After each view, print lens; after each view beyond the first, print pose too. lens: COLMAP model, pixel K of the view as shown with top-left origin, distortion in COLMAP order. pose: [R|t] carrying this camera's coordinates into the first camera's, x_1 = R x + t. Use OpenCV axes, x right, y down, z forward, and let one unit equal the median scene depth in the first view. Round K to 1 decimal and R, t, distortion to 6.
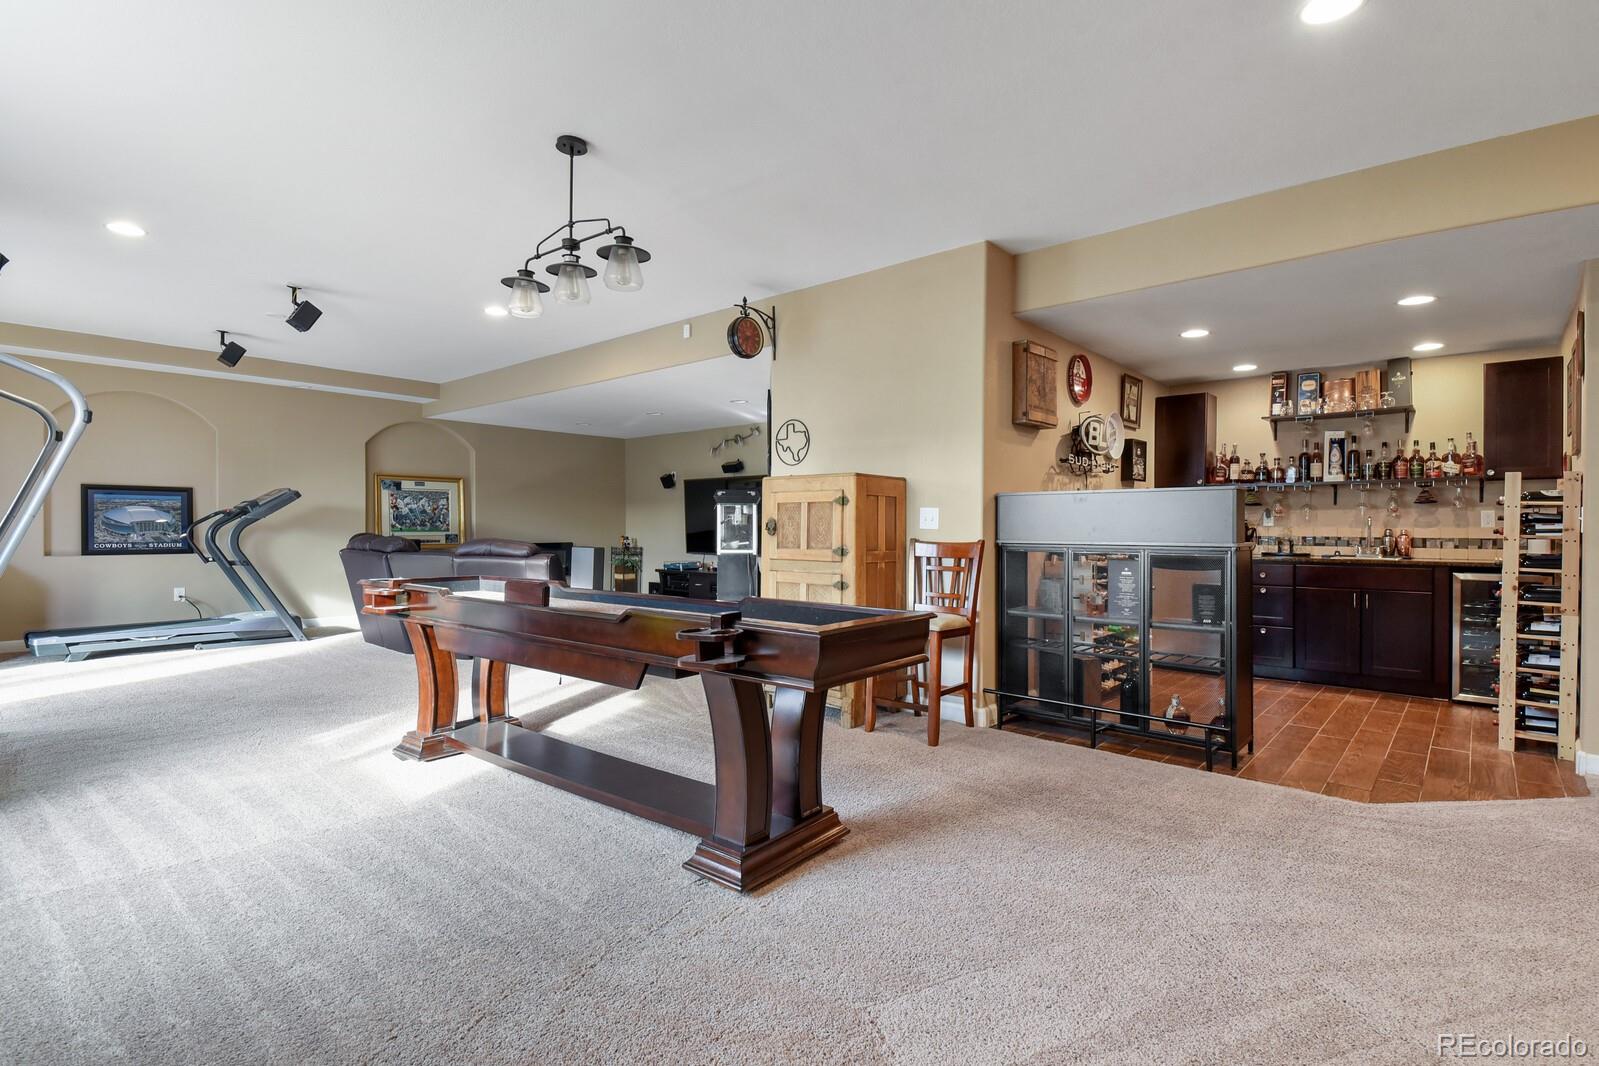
lens RADIAL K [[771.0, 0, 802.9], [0, 771.0, 532.8], [0, 0, 1]] dist [-0.000842, -0.002247]
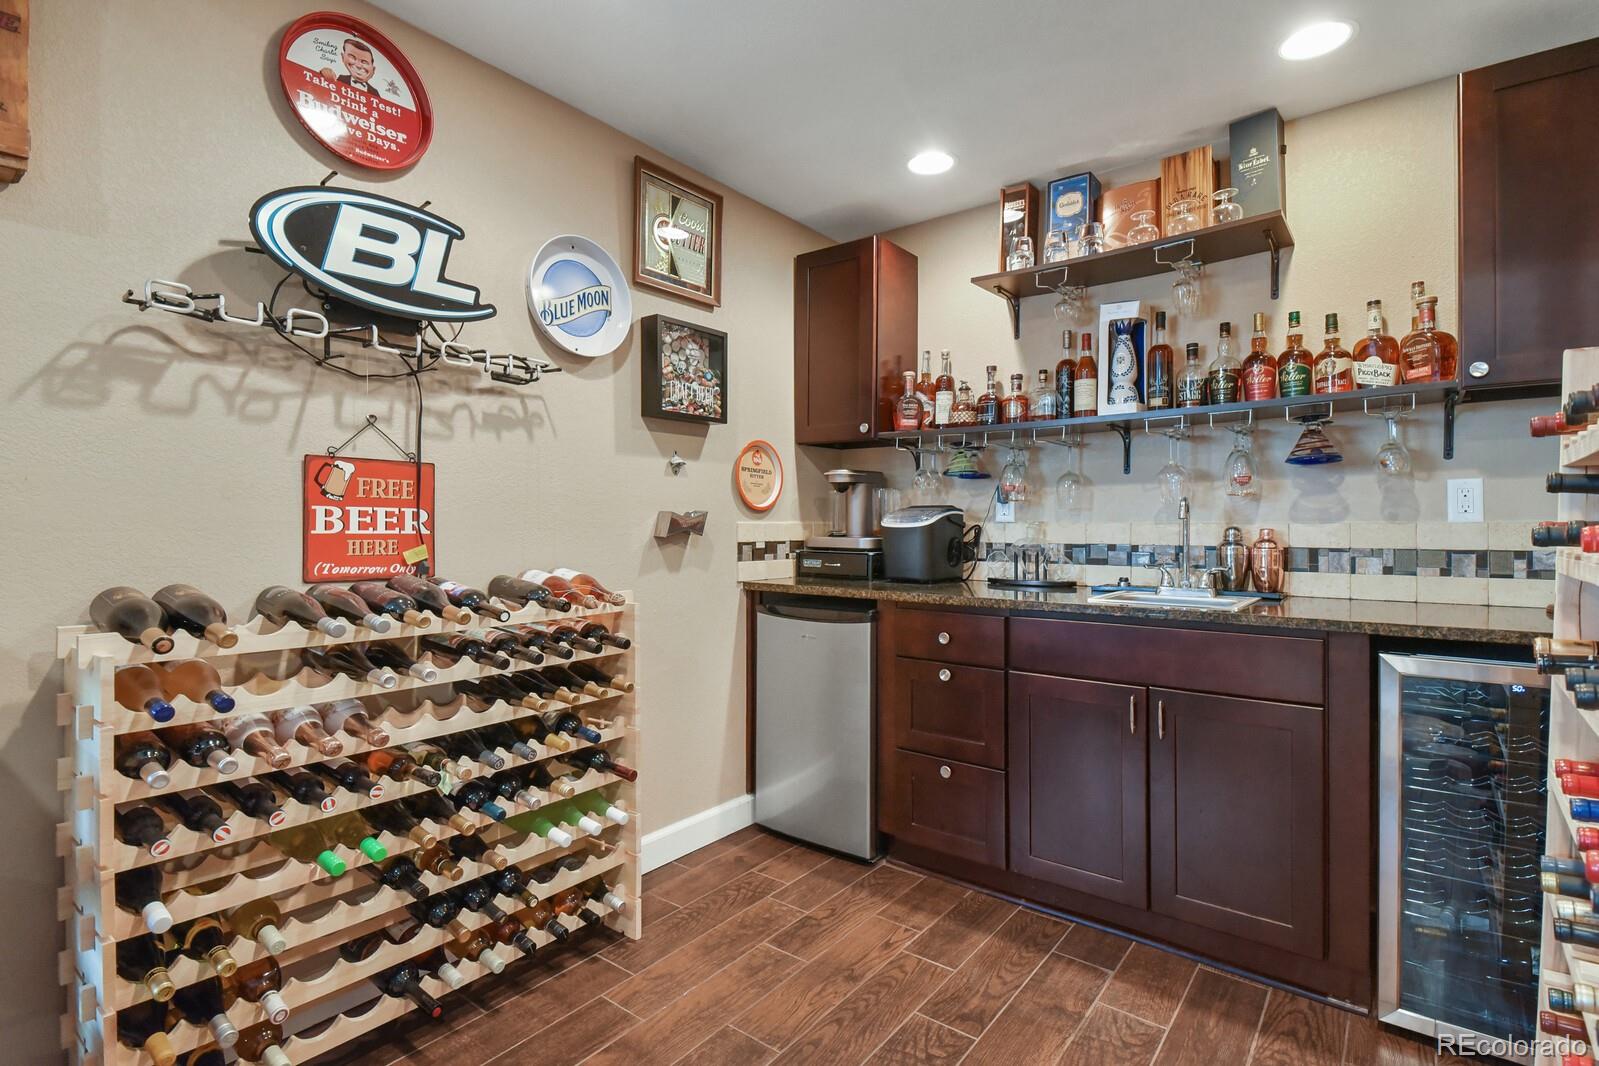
lens RADIAL K [[771.0, 0, 801.6], [0, 771.0, 535.4], [0, 0, 1]] dist [-0.000842, -0.002247]
pose [[0.998120, -0.003529, 0.061192, 0.492121], [0.003262, 0.999985, 0.004462, -0.002814], [-0.061207, -0.004254, 0.998116, 0.585340]]
